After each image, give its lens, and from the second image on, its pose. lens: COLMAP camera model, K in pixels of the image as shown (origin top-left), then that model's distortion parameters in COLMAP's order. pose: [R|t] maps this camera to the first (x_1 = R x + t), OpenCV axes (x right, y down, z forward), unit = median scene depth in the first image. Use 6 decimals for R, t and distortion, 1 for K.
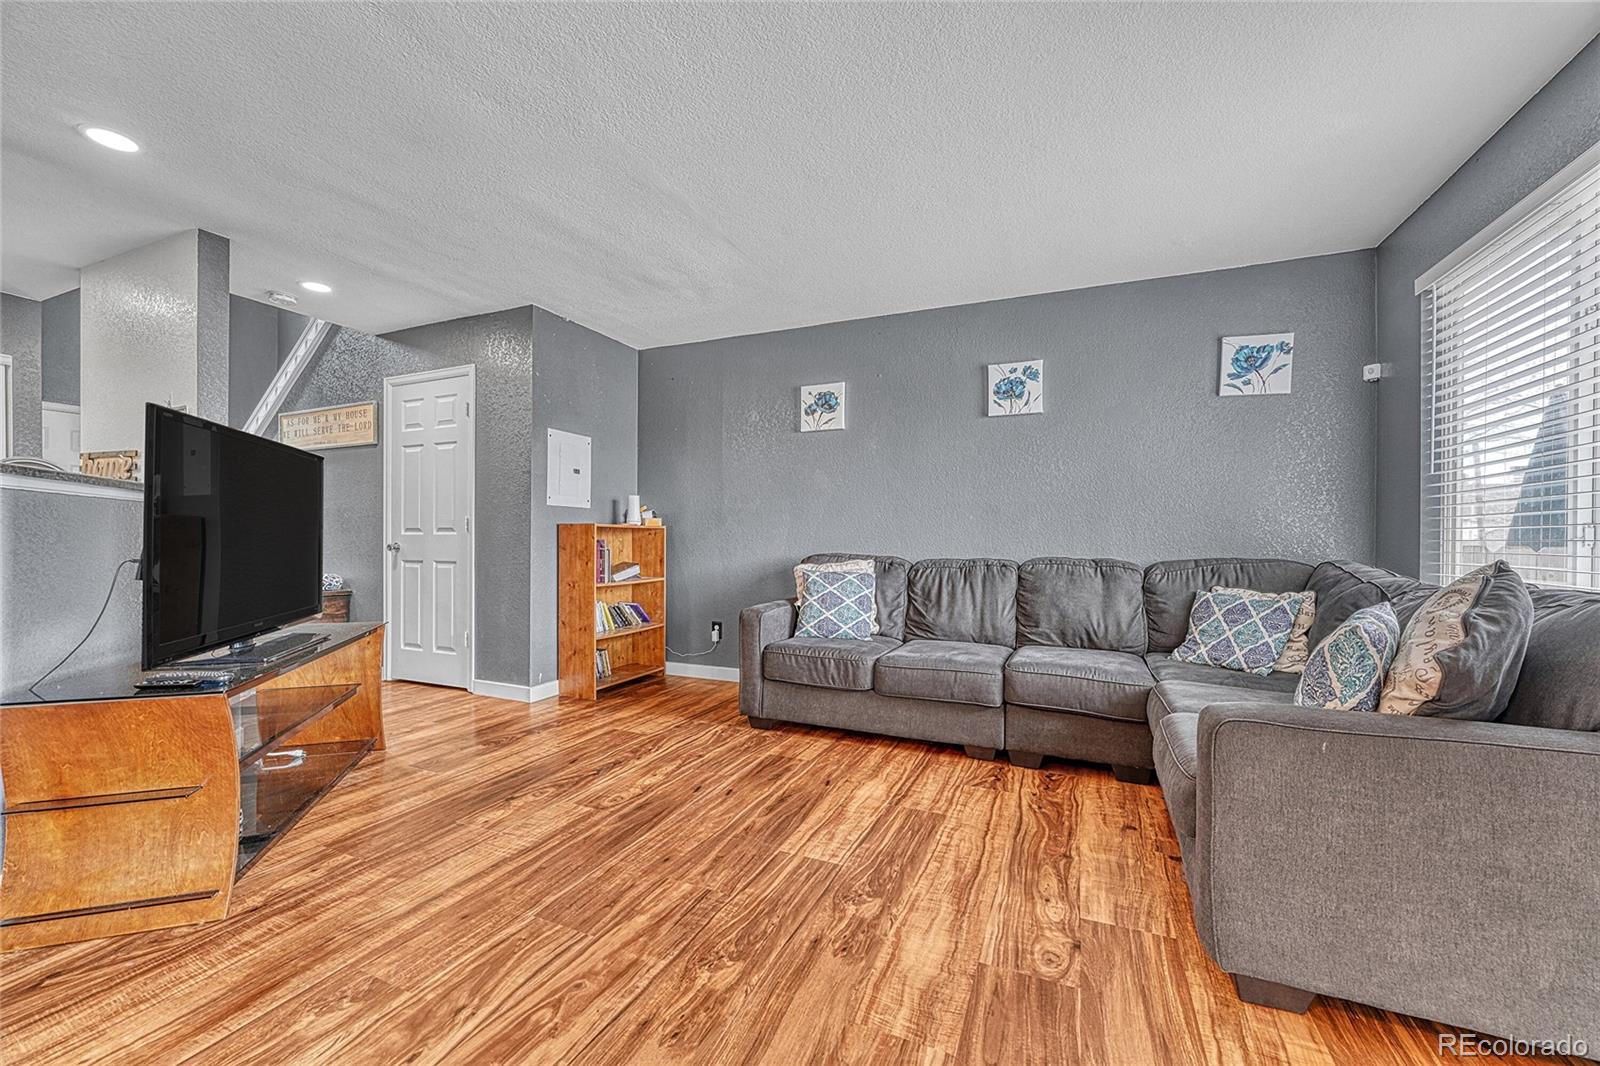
lens RADIAL K [[633.3, 0, 799.5], [0, 633.3, 540.4], [0, 0, 1]] dist [-0.003406, 0.000204]
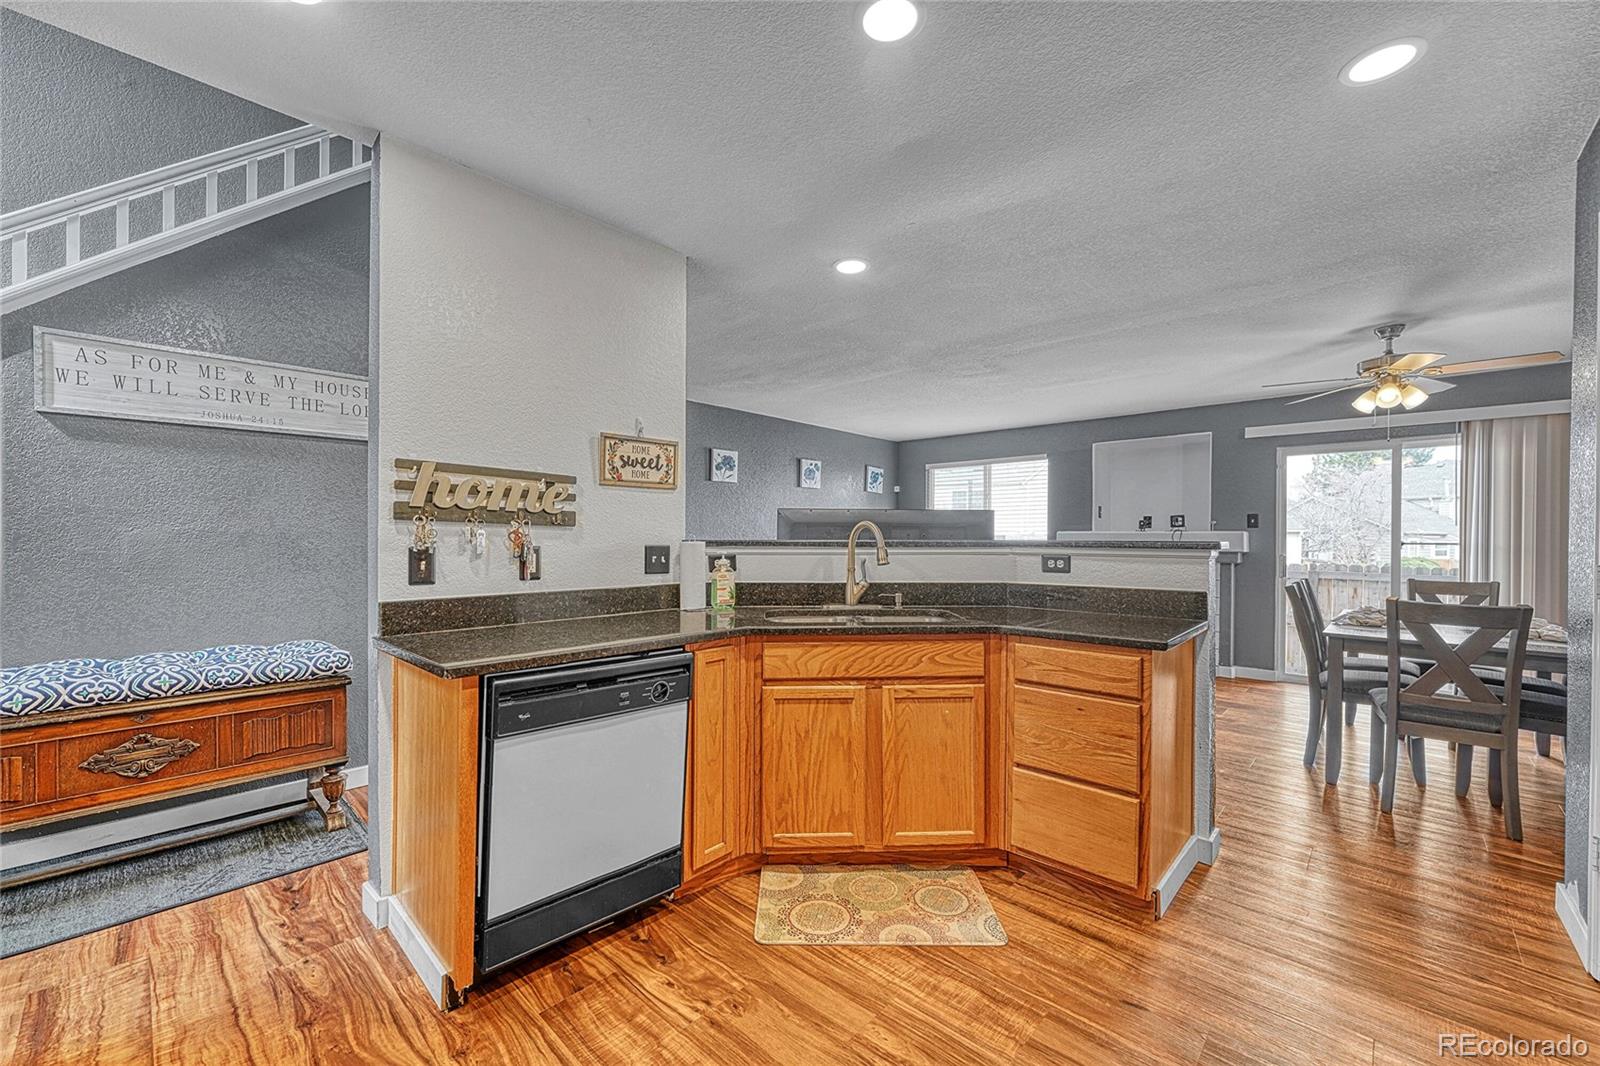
lens RADIAL K [[633.3, 0, 795.2], [0, 633.3, 541.7], [0, 0, 1]] dist [-0.003406, 0.000204]
pose [[0.339375, -0.009517, 0.940603, -1.663404], [-0.000722, 0.999946, 0.010378, -0.071300], [-0.940651, -0.004201, 0.339350, 0.482358]]
